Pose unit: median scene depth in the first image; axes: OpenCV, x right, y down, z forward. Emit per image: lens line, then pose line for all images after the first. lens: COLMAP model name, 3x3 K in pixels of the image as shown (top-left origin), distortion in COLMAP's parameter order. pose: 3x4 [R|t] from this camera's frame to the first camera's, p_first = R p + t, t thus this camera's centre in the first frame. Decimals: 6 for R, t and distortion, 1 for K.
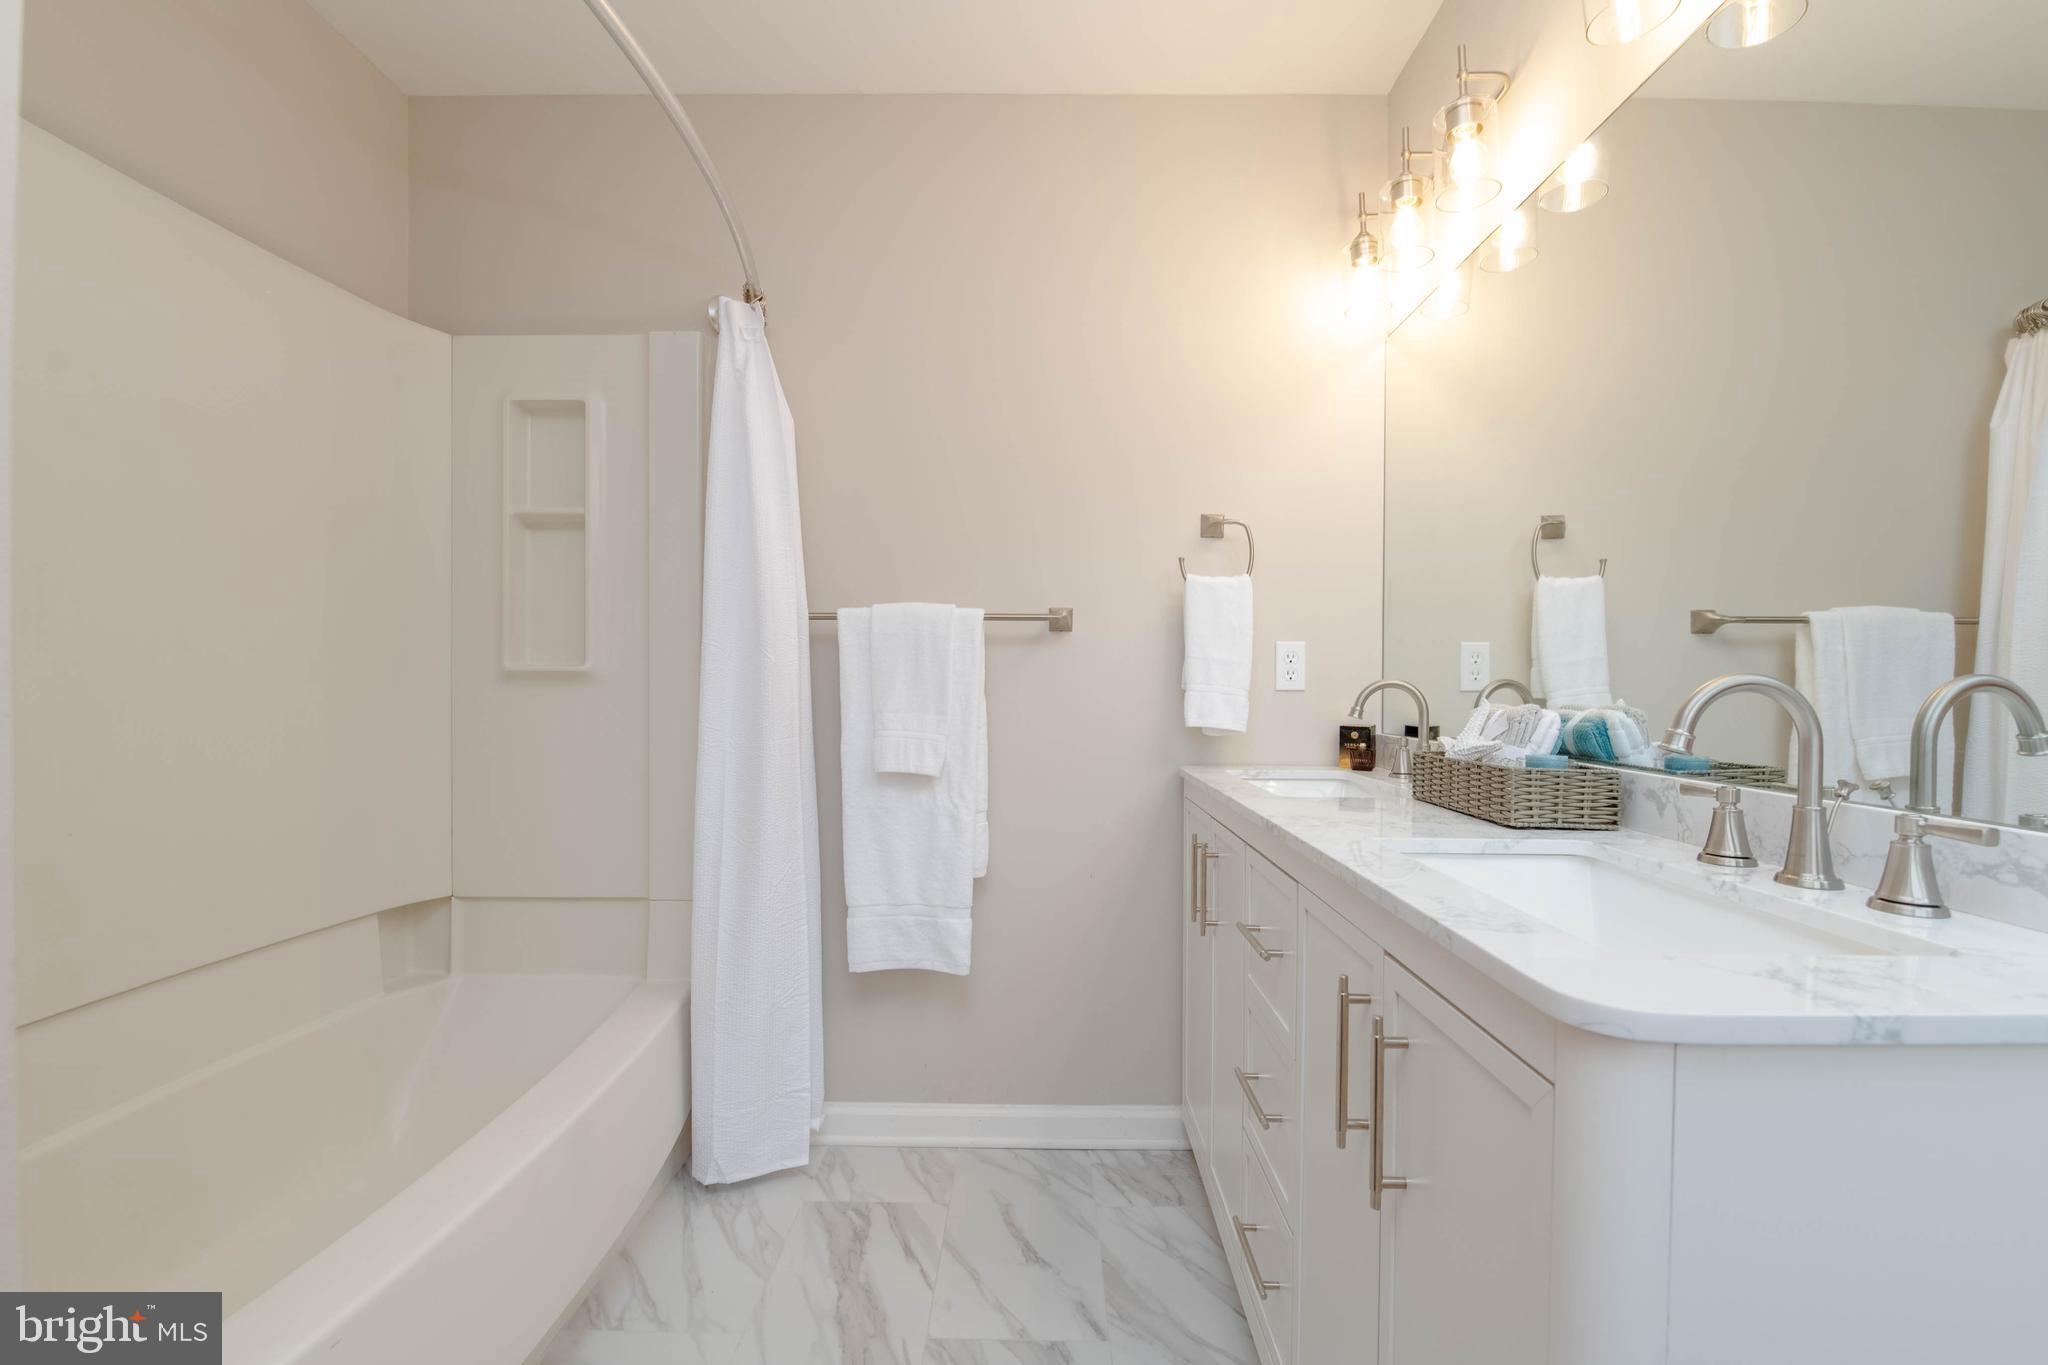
lens RADIAL K [[902.5, 0, 1025.8], [0, 902.5, 690.5], [0, 0, 1]] dist [0.007131, -0.000041]
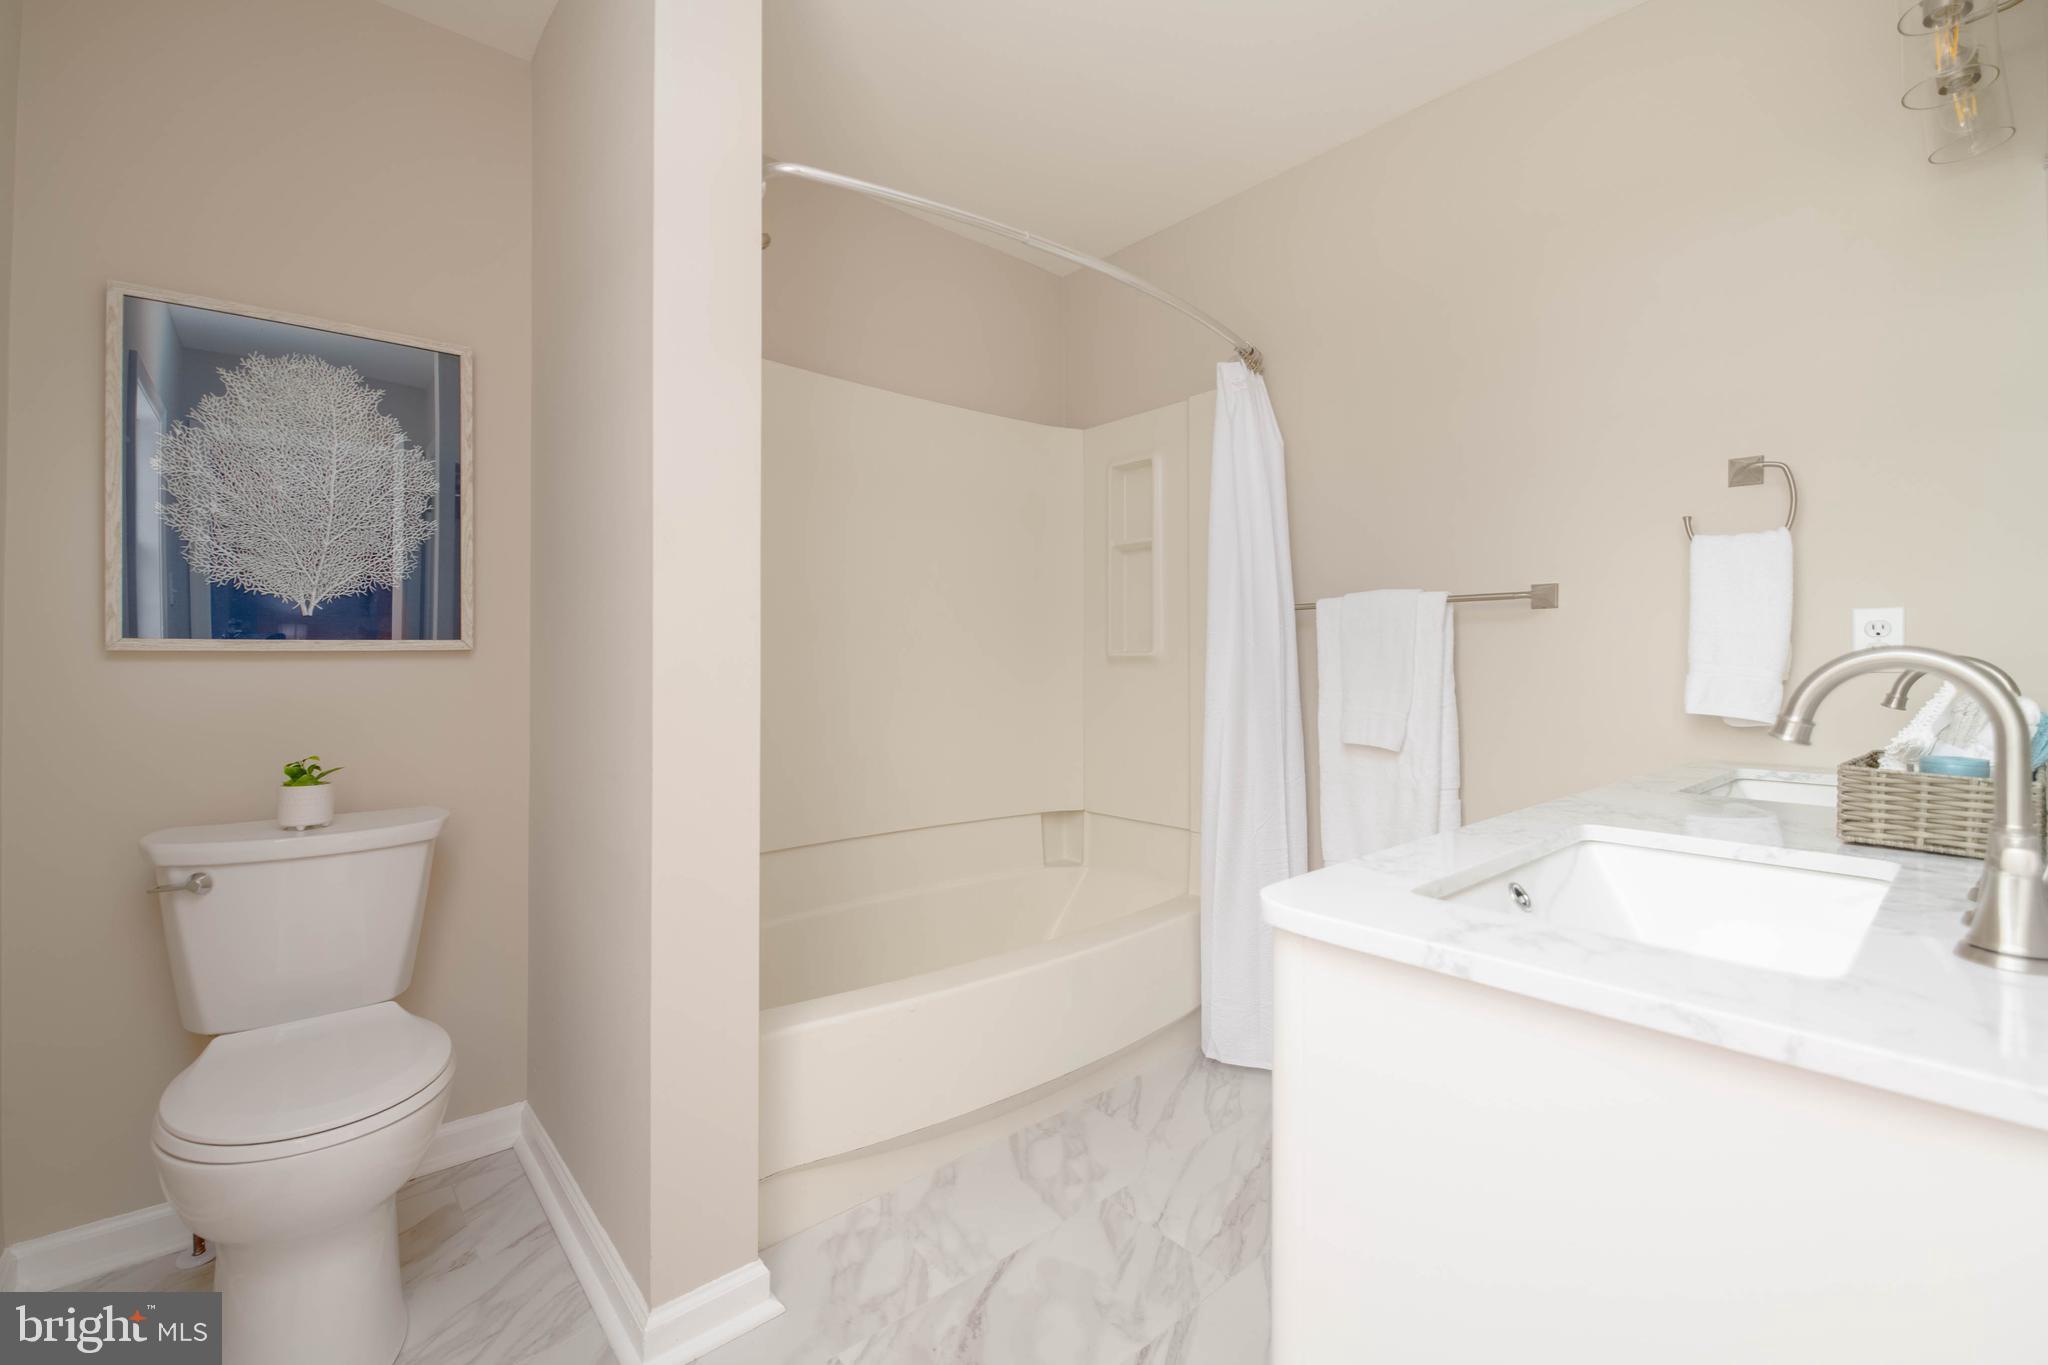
lens RADIAL K [[902.5, 0, 1021.9], [0, 902.5, 666.7], [0, 0, 1]] dist [0.007131, -0.000041]
pose [[0.656496, -0.000323, -0.754329, 0.423008], [-0.007855, 0.999943, -0.007265, 0.006579], [0.754289, 0.010694, 0.656456, -0.038277]]
